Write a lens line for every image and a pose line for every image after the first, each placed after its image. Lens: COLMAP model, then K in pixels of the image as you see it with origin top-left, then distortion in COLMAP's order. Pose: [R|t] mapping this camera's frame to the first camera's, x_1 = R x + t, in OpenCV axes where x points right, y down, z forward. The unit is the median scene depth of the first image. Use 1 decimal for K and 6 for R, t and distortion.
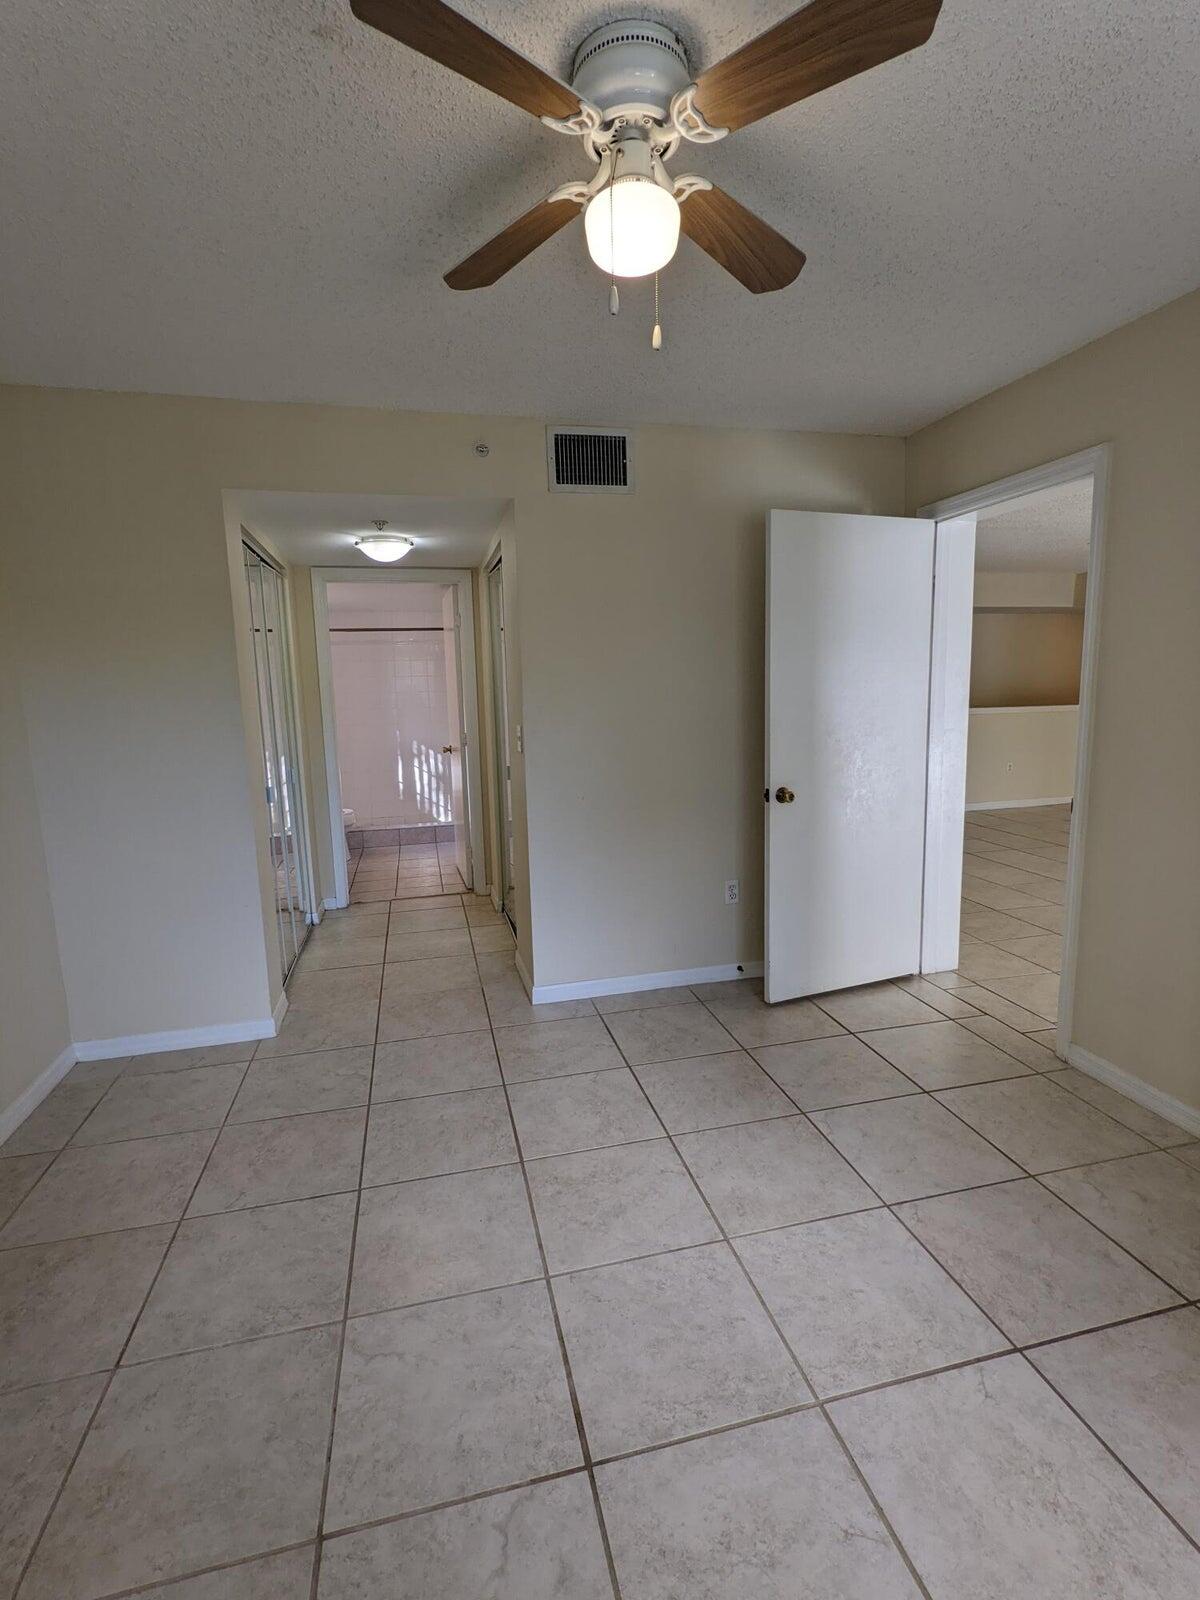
lens RADIAL K [[756.5, 0, 598.2], [0, 756.5, 797.3], [0, 0, 1]] dist [-0.001177, 0.001683]
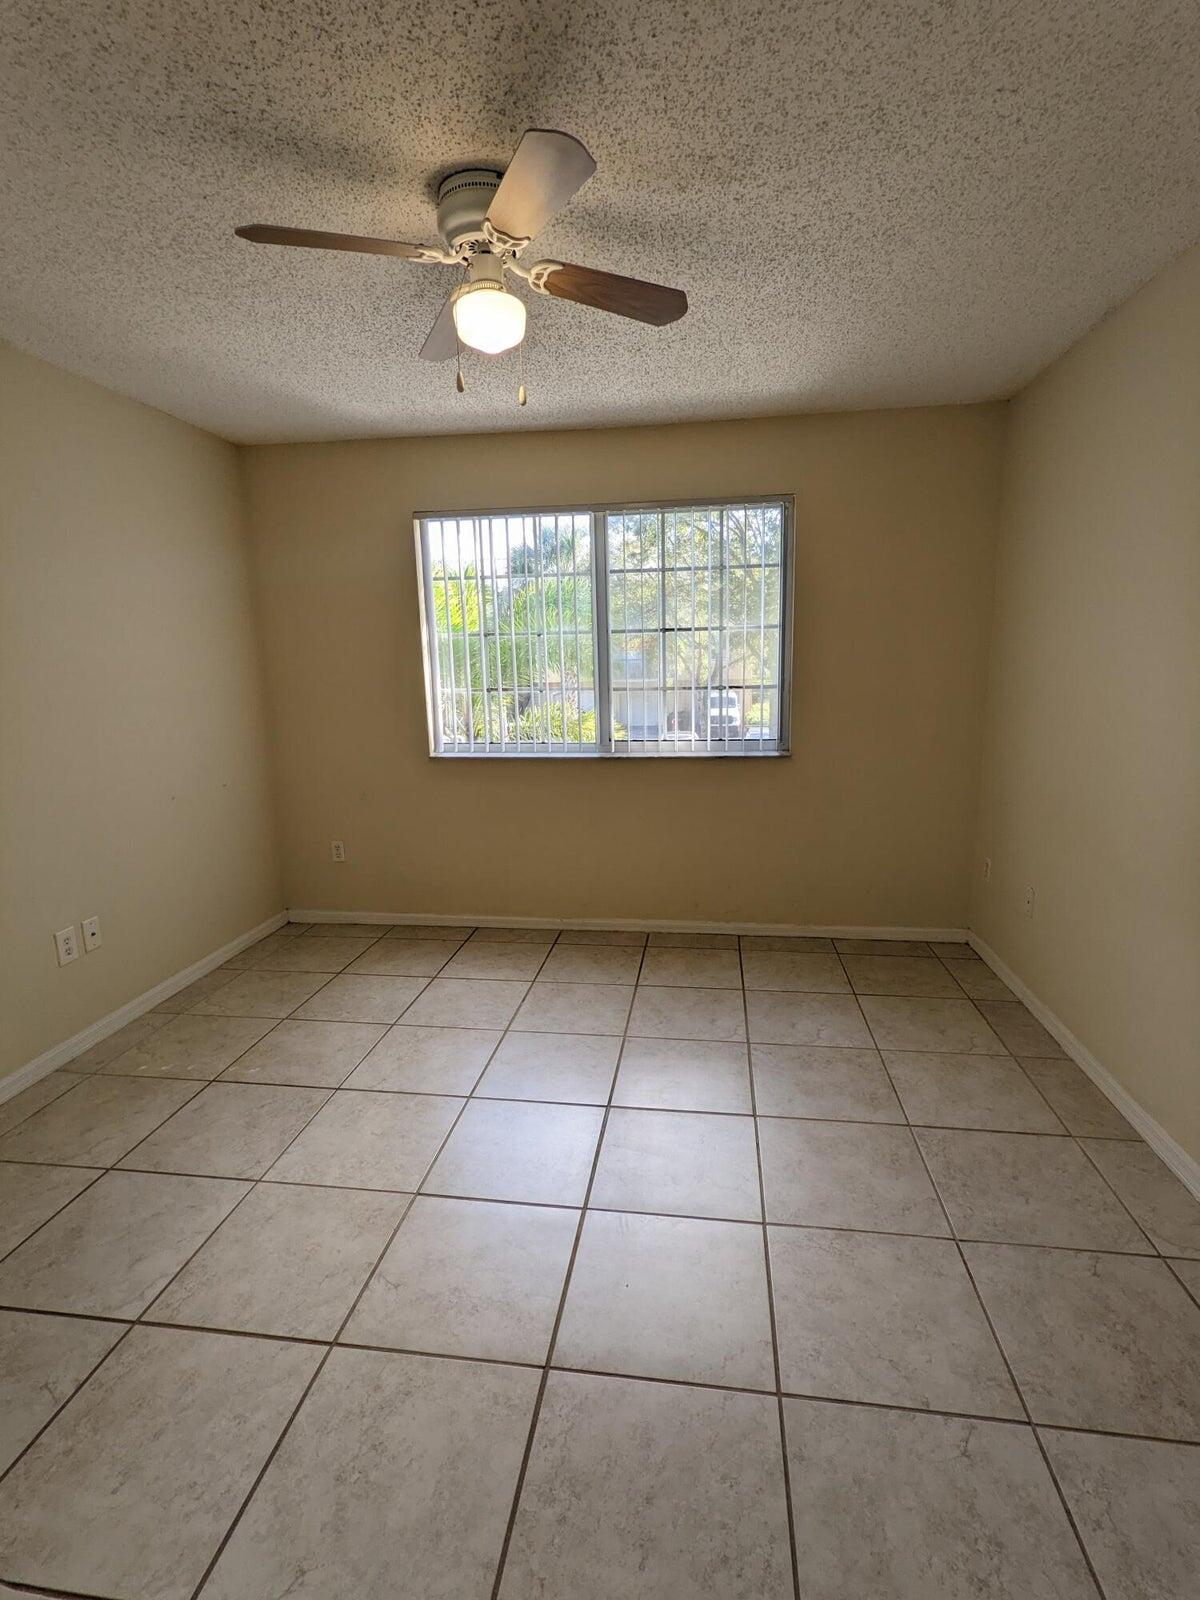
lens RADIAL K [[756.5, 0, 590.7], [0, 756.5, 809.7], [0, 0, 1]] dist [-0.001177, 0.001683]
pose [[-0.923548, -0.031920, 0.382152, -0.430274], [0.100597, 0.941466, 0.321749, -0.236898], [-0.370053, 0.335594, -0.866278, 1.579832]]
